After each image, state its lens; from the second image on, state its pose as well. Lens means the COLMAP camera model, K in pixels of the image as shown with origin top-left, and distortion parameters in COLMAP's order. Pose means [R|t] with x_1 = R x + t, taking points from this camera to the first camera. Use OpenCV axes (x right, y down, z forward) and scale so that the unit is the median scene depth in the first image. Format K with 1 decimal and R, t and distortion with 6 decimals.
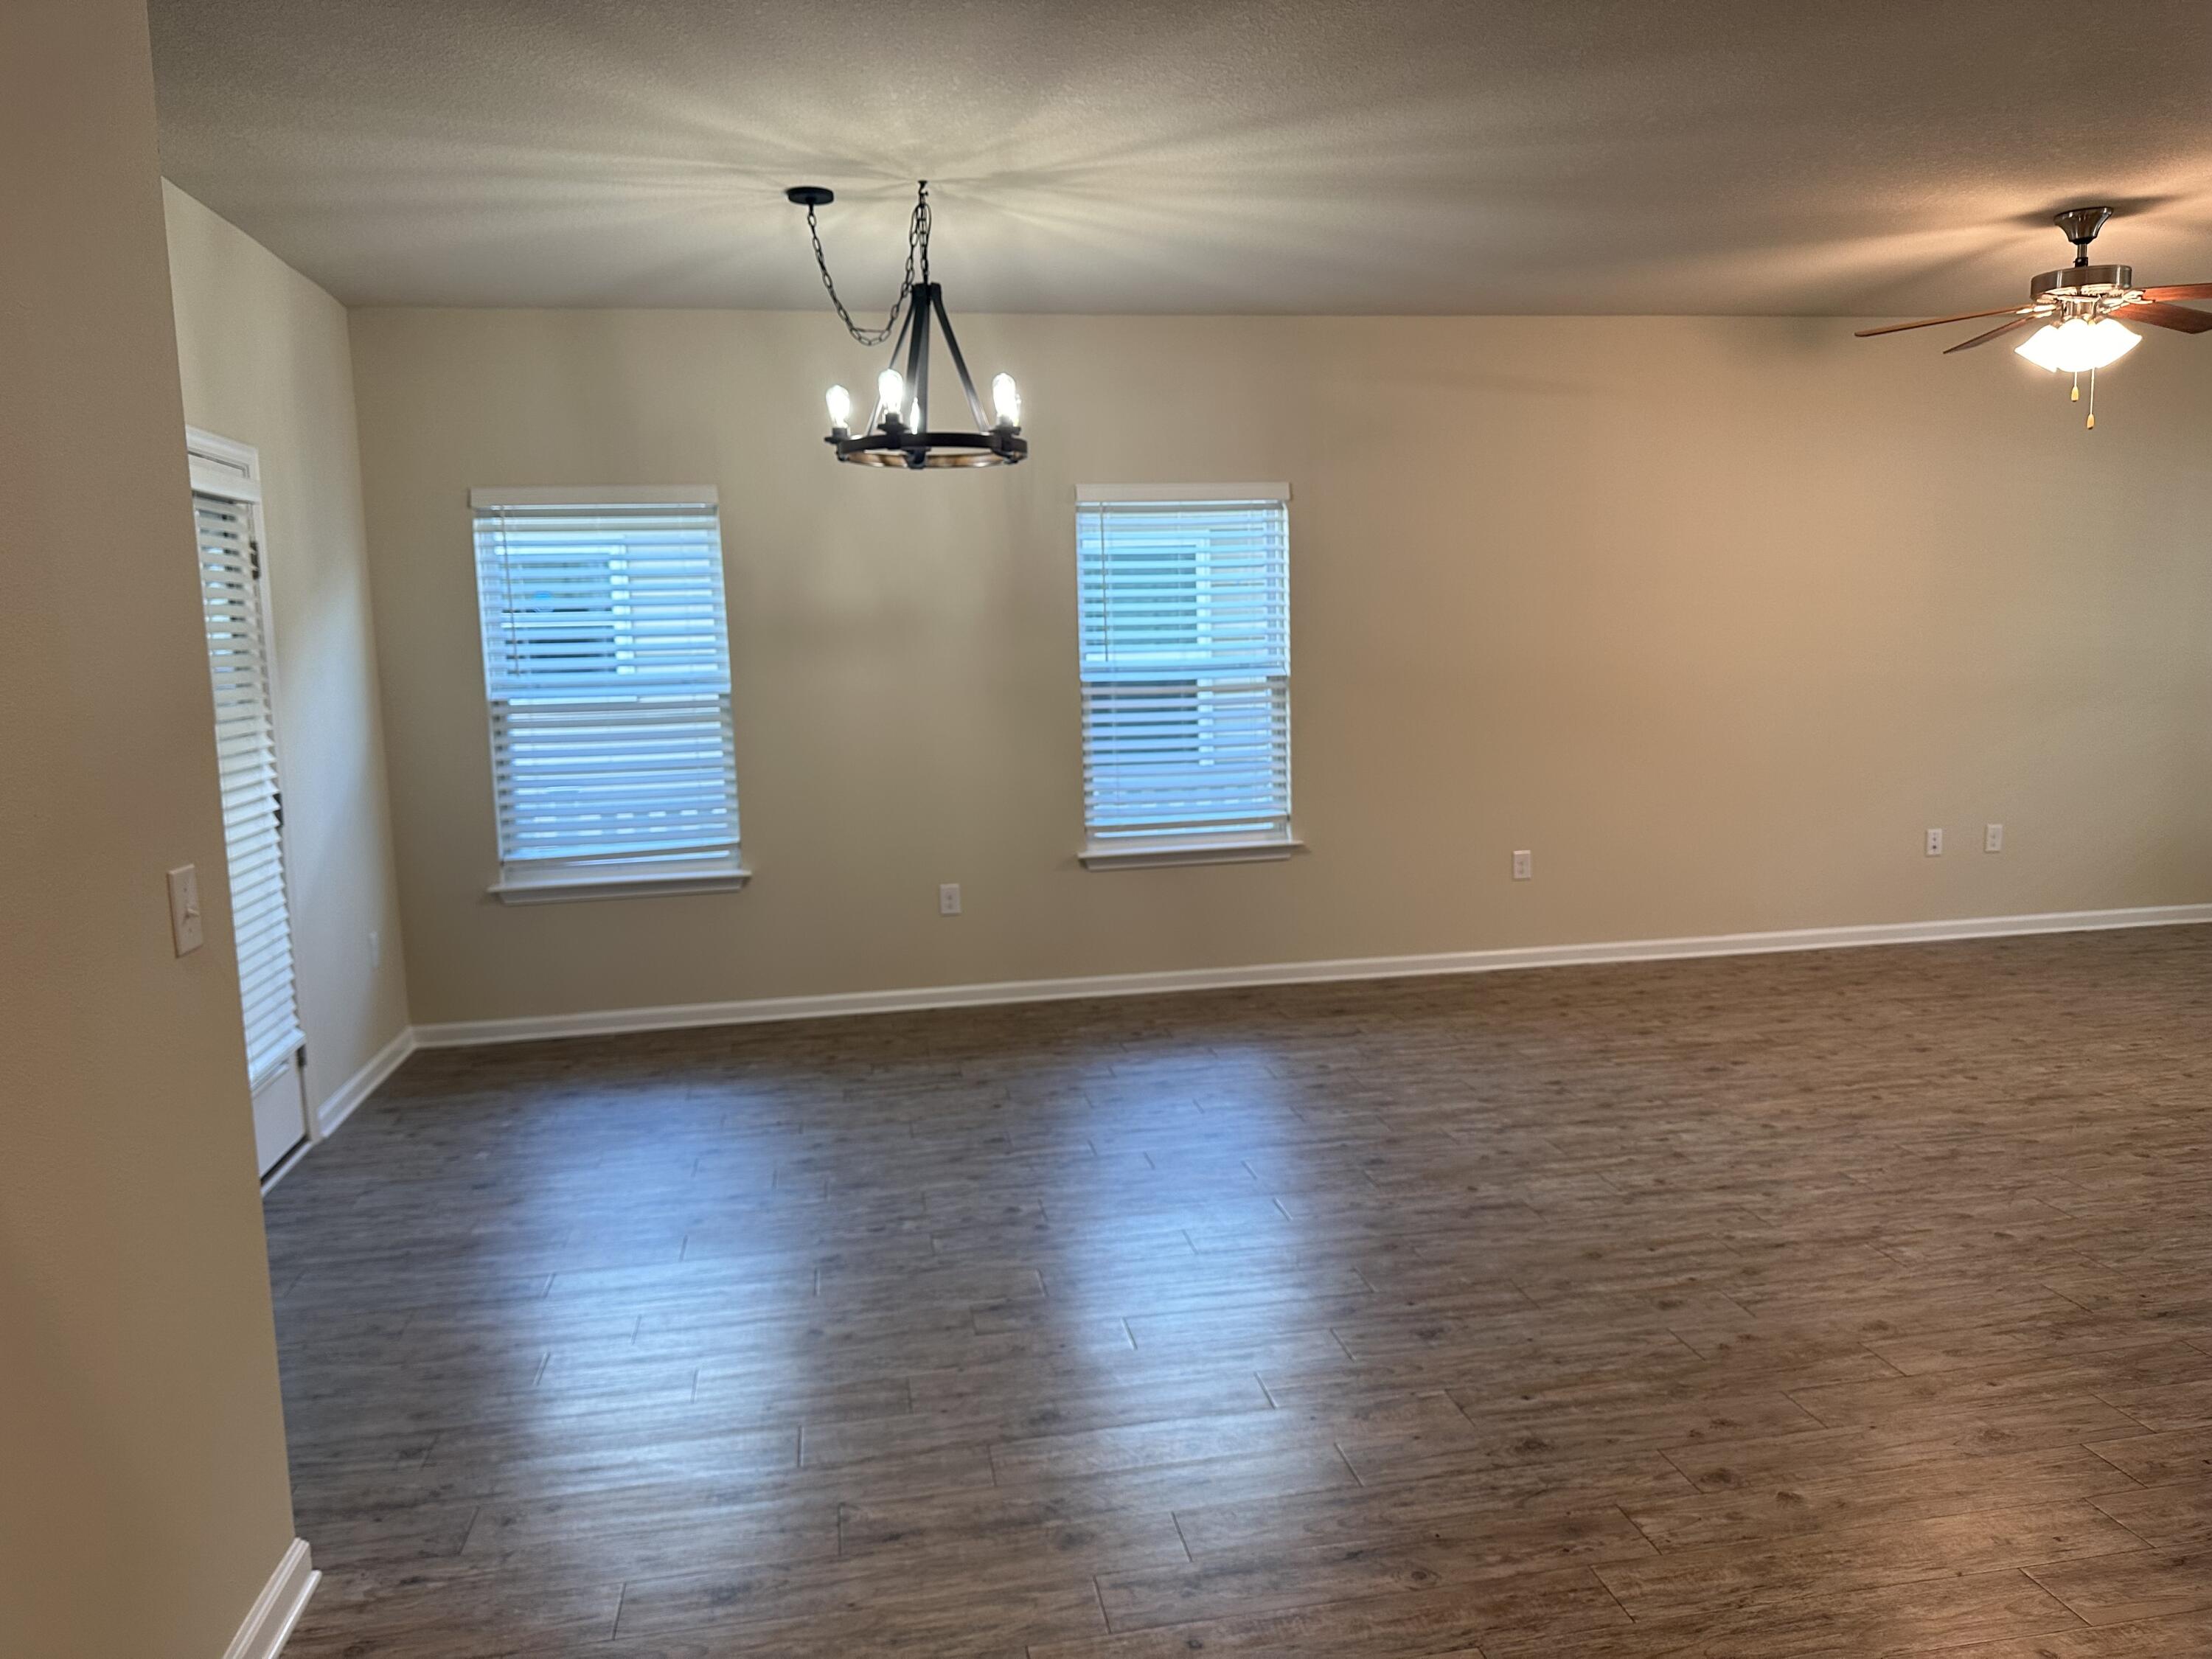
lens RADIAL K [[1538.5, 0, 1107.5], [0, 1538.5, 838.1], [0, 0, 1]] dist [0.031638, -0.036856]
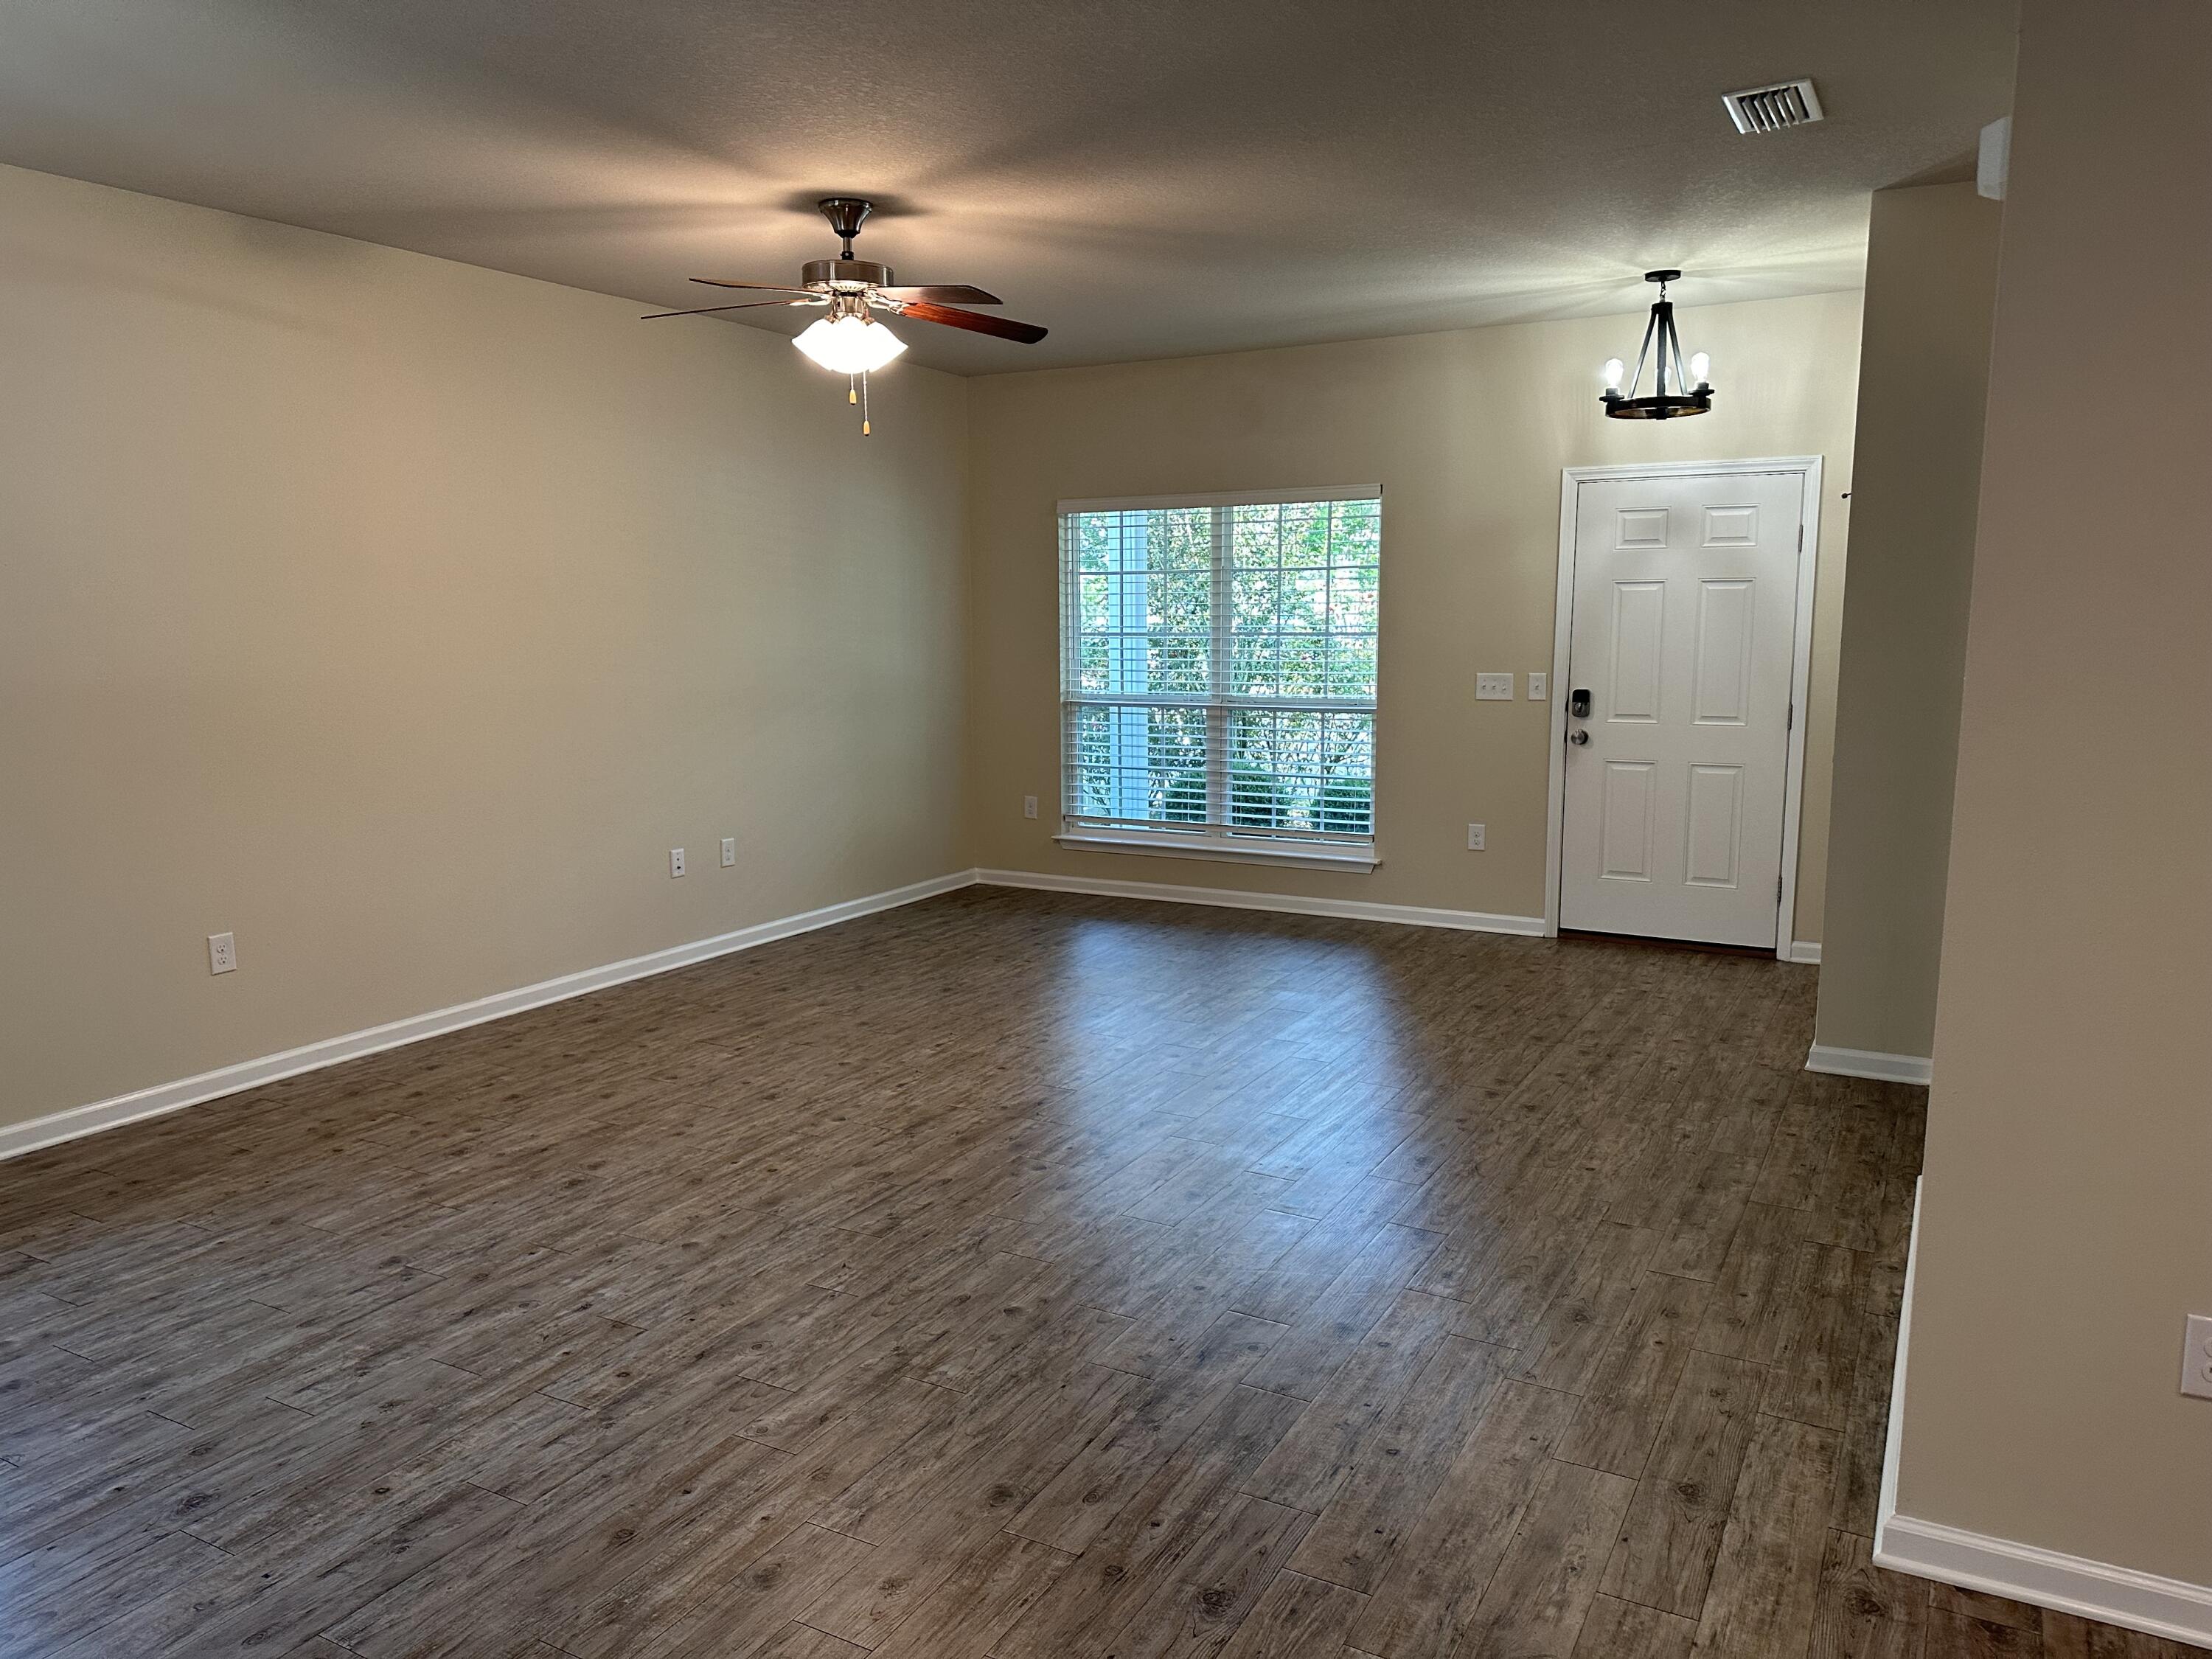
lens RADIAL K [[1538.5, 0, 1069.6], [0, 1538.5, 831.9], [0, 0, 1]] dist [0.031638, -0.036856]
pose [[0.640032, -0.103351, 0.761366, -0.046327], [0.108865, 0.993113, 0.043294, -0.045344], [-0.760597, 0.055176, 0.646875, 0.297497]]
